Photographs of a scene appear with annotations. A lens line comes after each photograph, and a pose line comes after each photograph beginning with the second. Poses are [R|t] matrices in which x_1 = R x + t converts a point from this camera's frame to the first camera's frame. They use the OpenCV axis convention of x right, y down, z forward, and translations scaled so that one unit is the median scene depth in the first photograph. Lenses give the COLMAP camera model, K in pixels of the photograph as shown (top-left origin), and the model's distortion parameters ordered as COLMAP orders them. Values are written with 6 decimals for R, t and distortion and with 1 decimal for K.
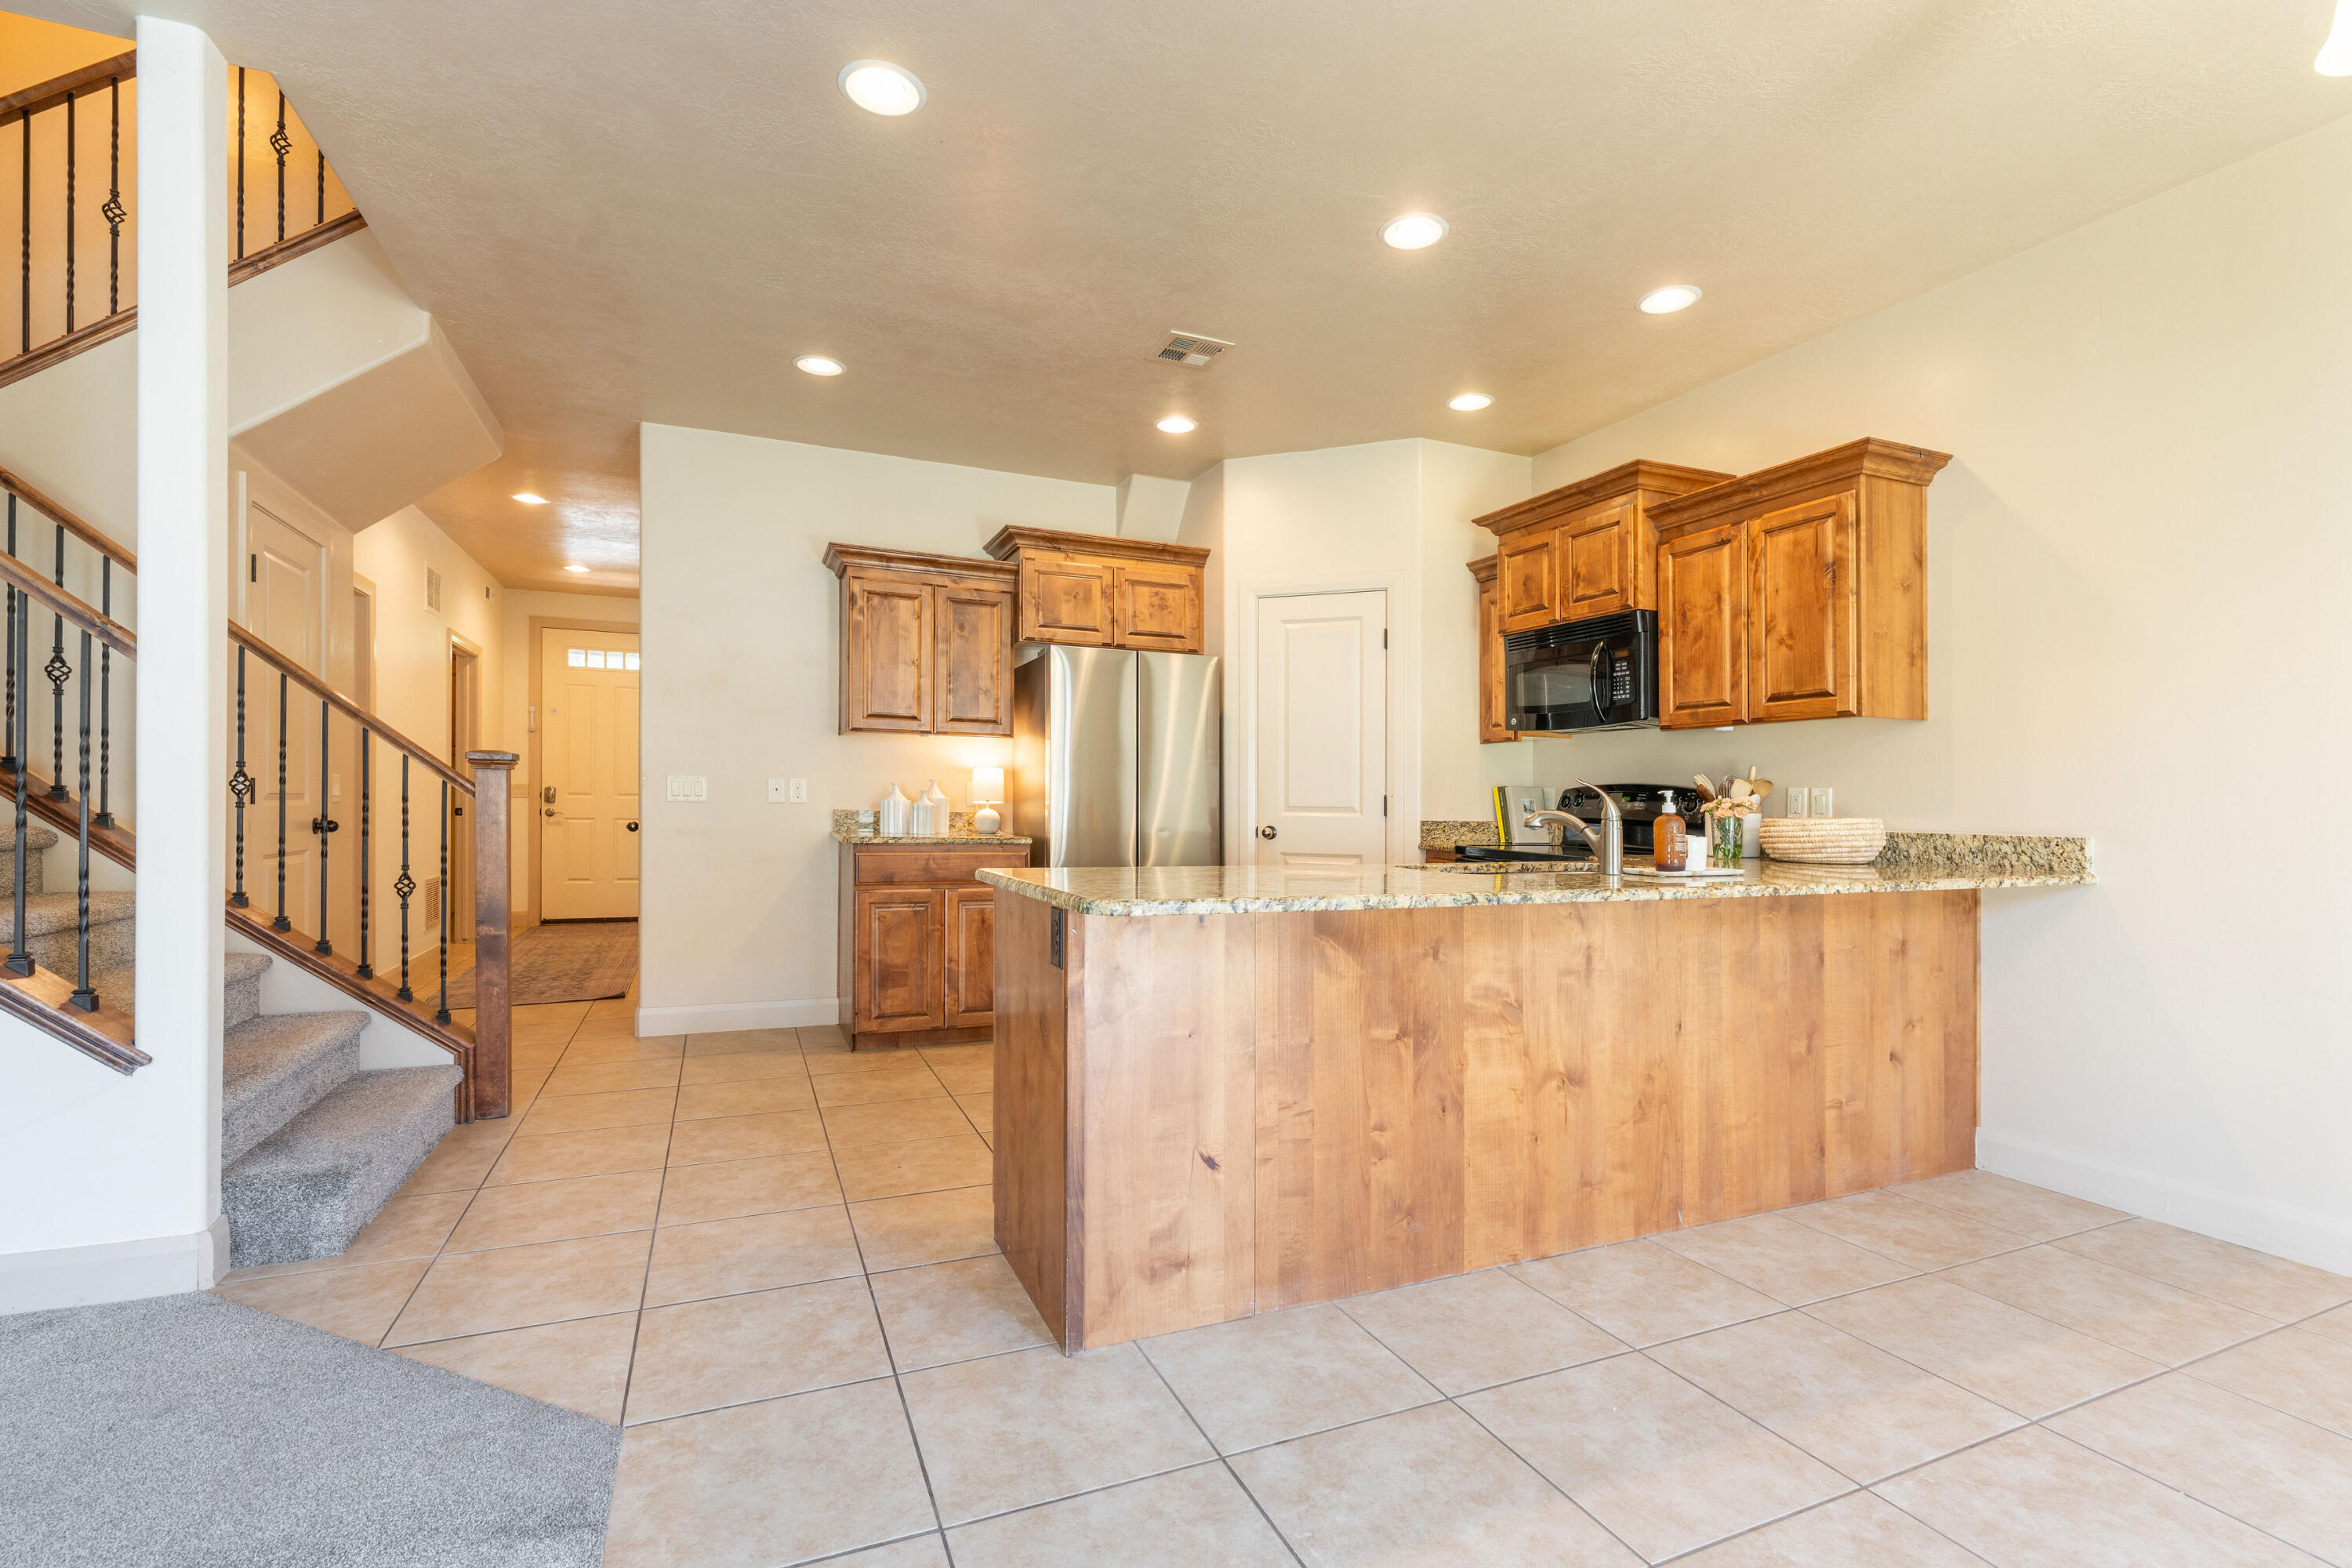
lens RADIAL K [[1039.5, 0, 1174.4], [0, 1039.5, 802.1], [0, 0, 1]] dist [-0.010811, 0.001870]
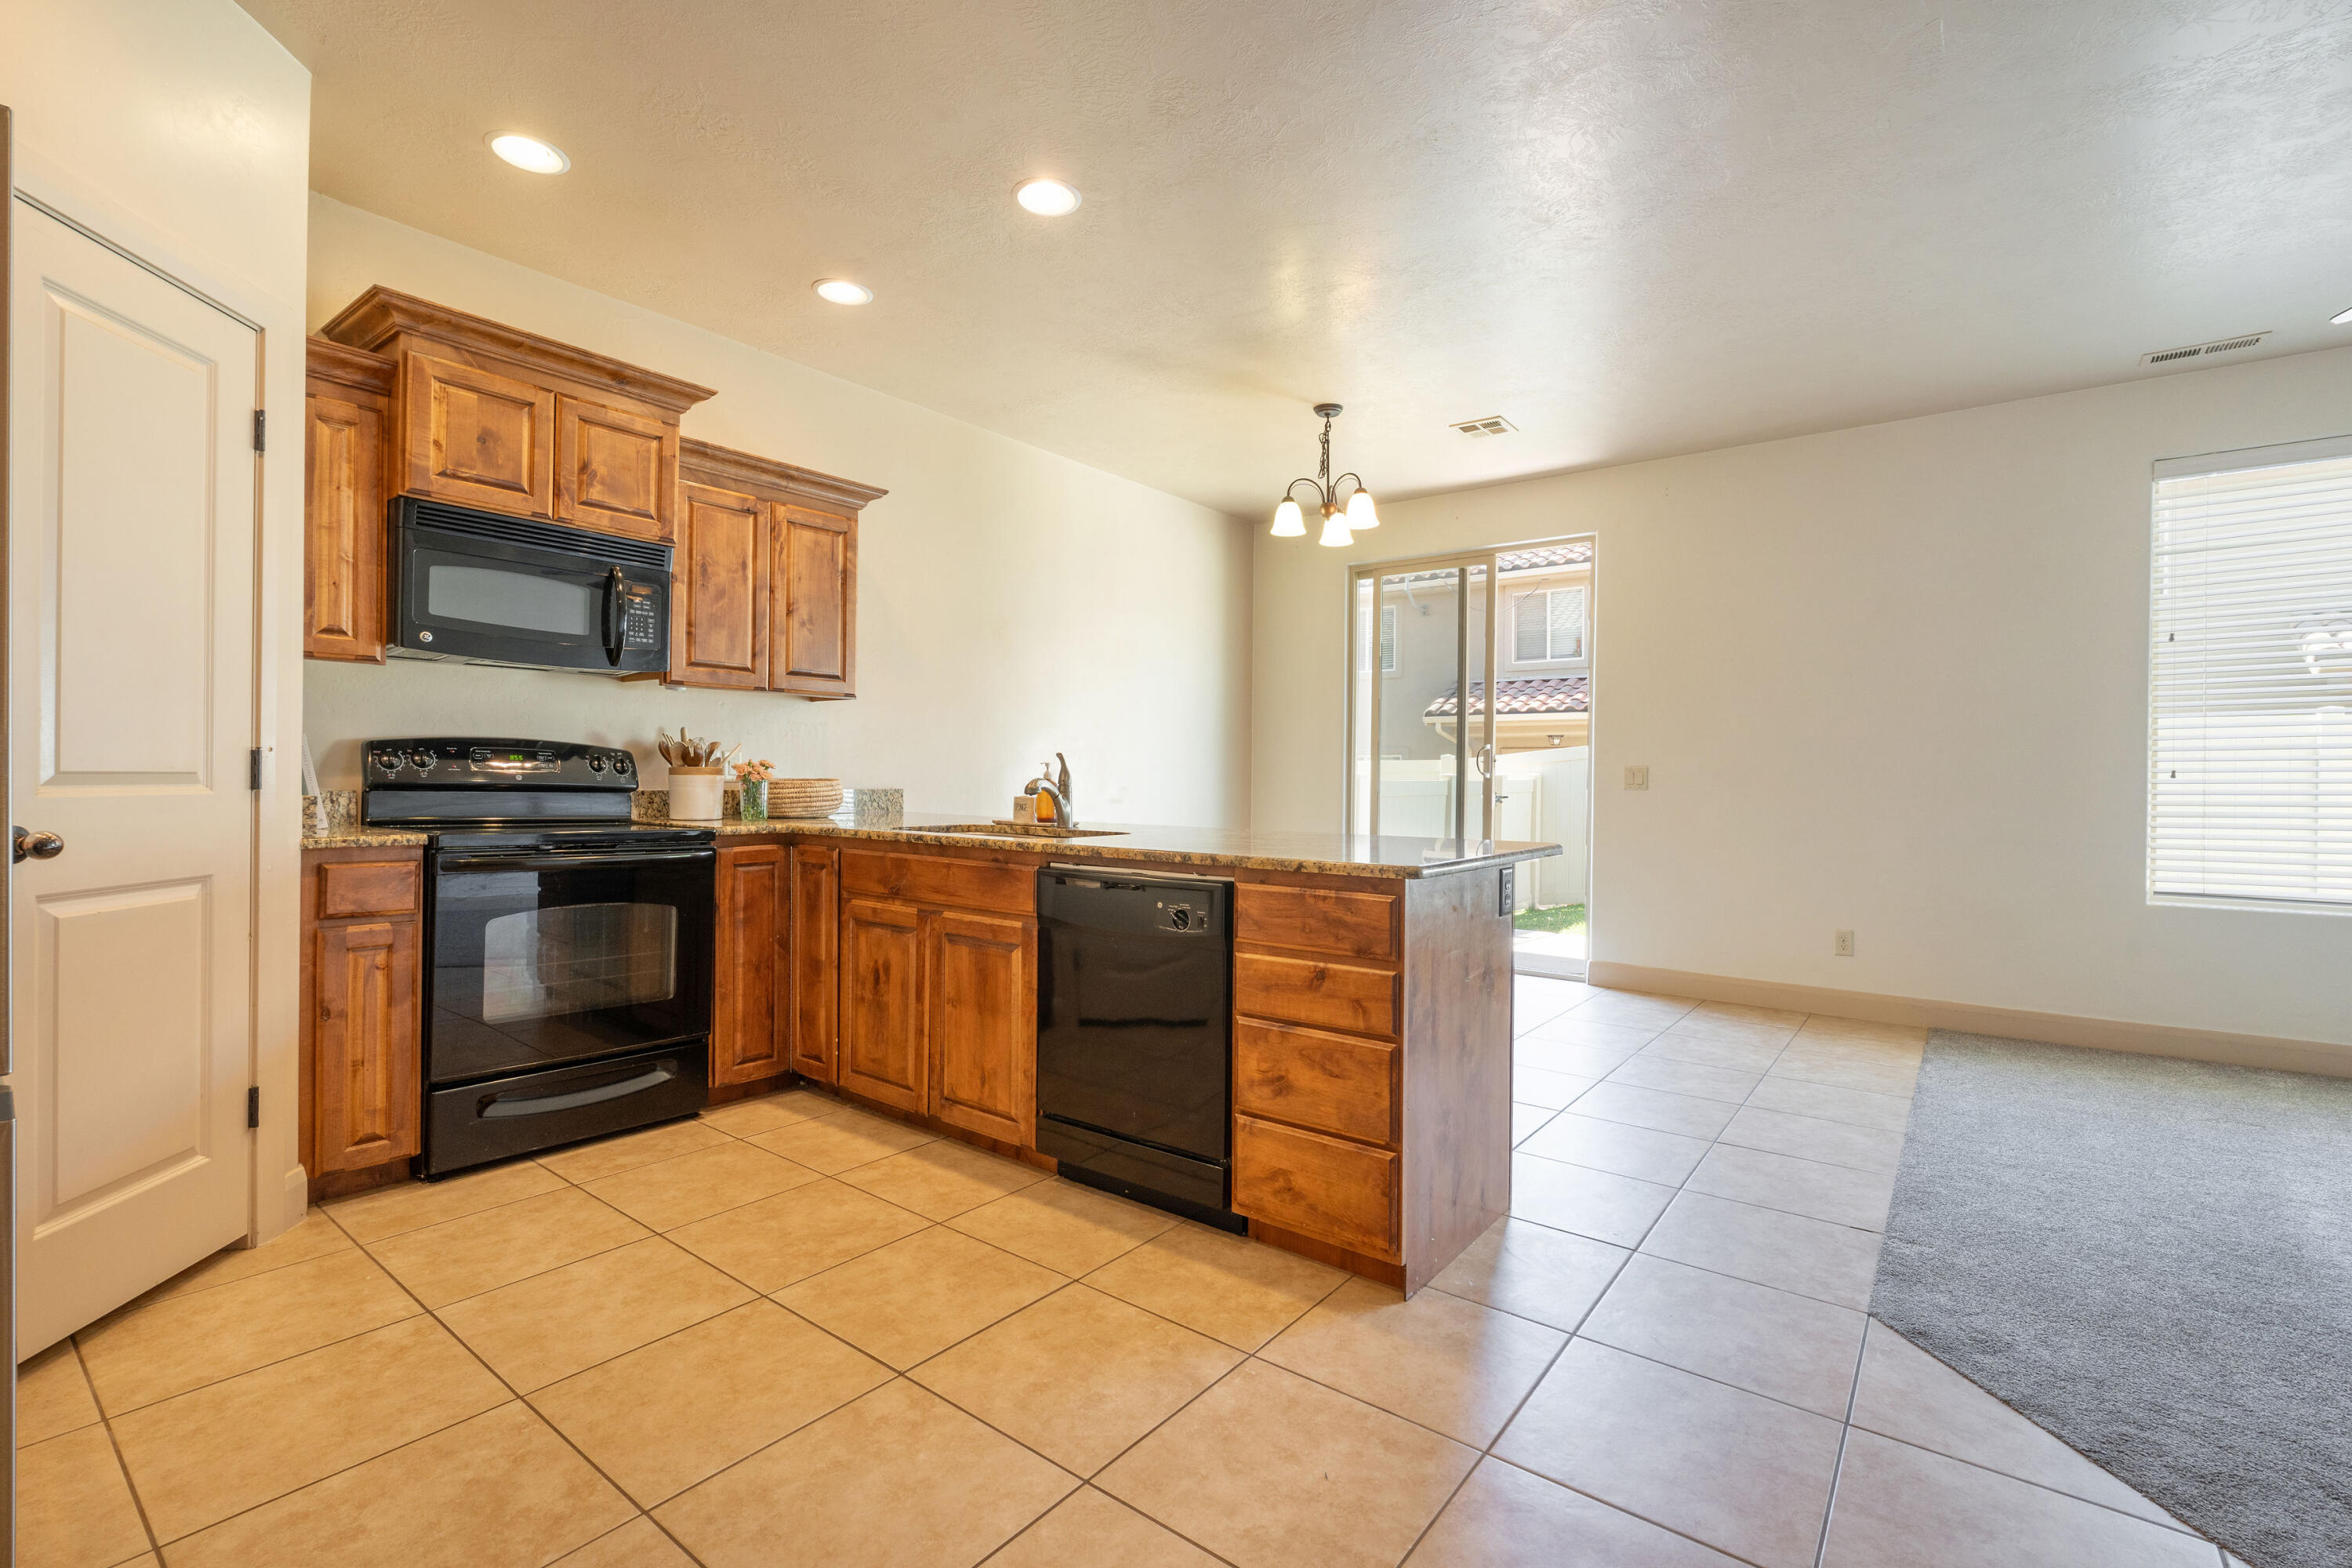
lens RADIAL K [[1039.5, 0, 1188.0], [0, 1039.5, 777.7], [0, 0, 1]] dist [-0.010811, 0.001870]
pose [[-0.490276, -0.020550, 0.871325, -0.690383], [-0.018670, 0.999740, 0.013073, -0.011316], [-0.871367, -0.009858, -0.490532, 1.337494]]
